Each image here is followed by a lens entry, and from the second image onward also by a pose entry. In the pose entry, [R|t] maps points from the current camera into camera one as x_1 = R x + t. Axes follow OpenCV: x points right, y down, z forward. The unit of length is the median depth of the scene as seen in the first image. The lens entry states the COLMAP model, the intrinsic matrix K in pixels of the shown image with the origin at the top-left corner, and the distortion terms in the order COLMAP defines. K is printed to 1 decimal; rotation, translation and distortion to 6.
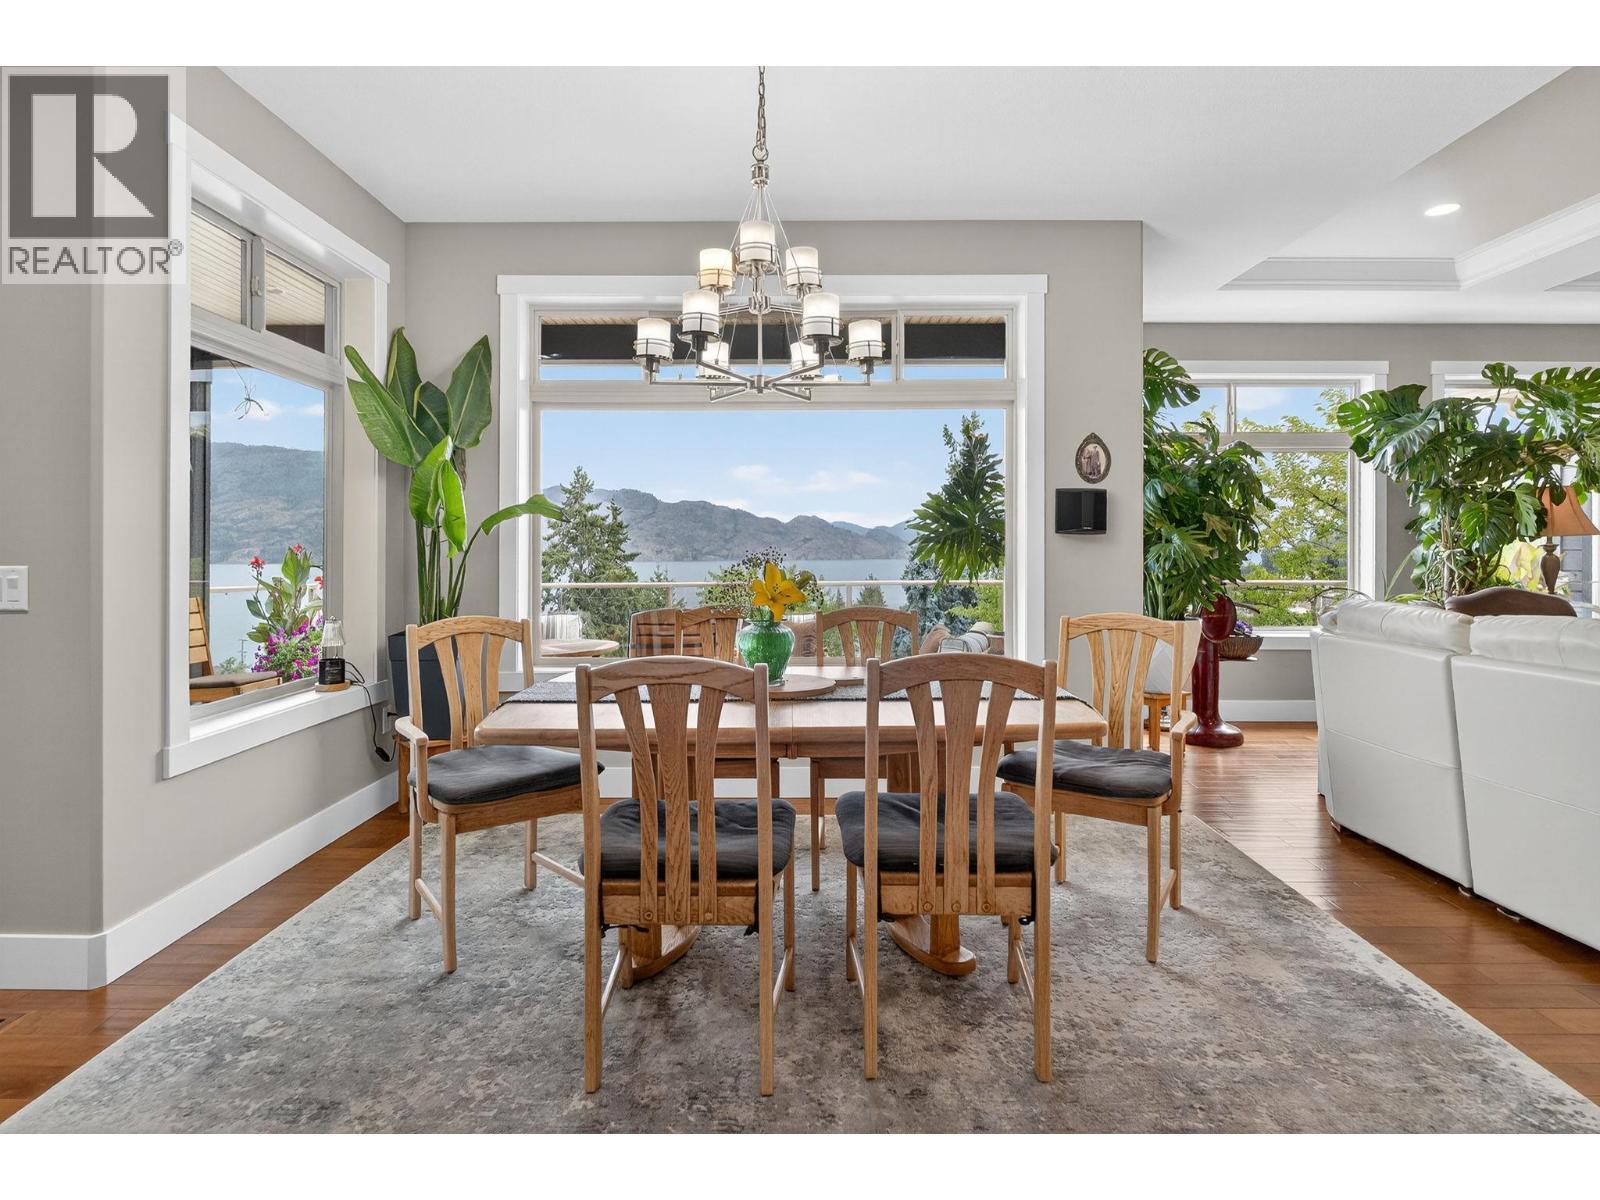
lens RADIAL K [[883.6, 0, 803.2], [0, 883.6, 543.5], [0, 0, 1]] dist [-0.003488, -0.000896]
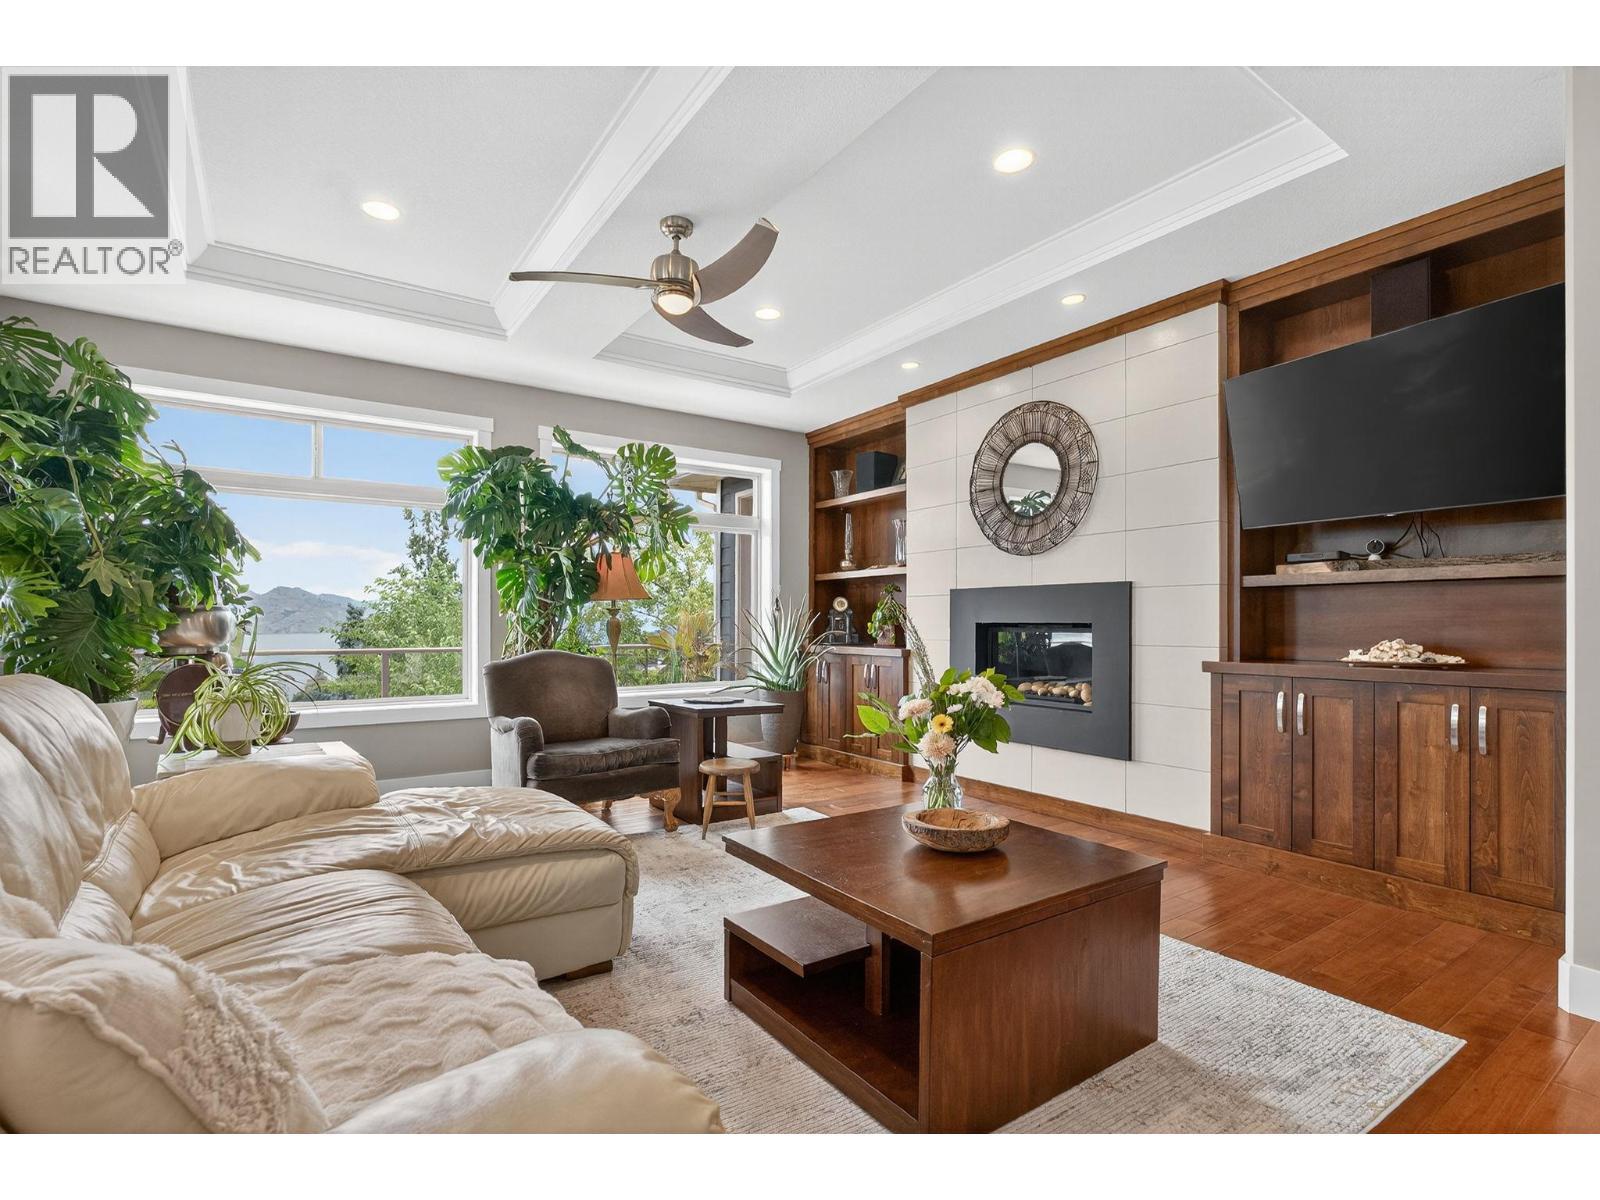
lens RADIAL K [[759.1, 0, 807.6], [0, 759.1, 625.8], [0, 0, 1]] dist [-0.011110, 0.000408]
pose [[0.829104, -0.000999, 0.559093, 0.545517], [-0.004743, 0.999950, 0.008819, 0.010722], [-0.559074, -0.009964, 0.829058, 0.125051]]
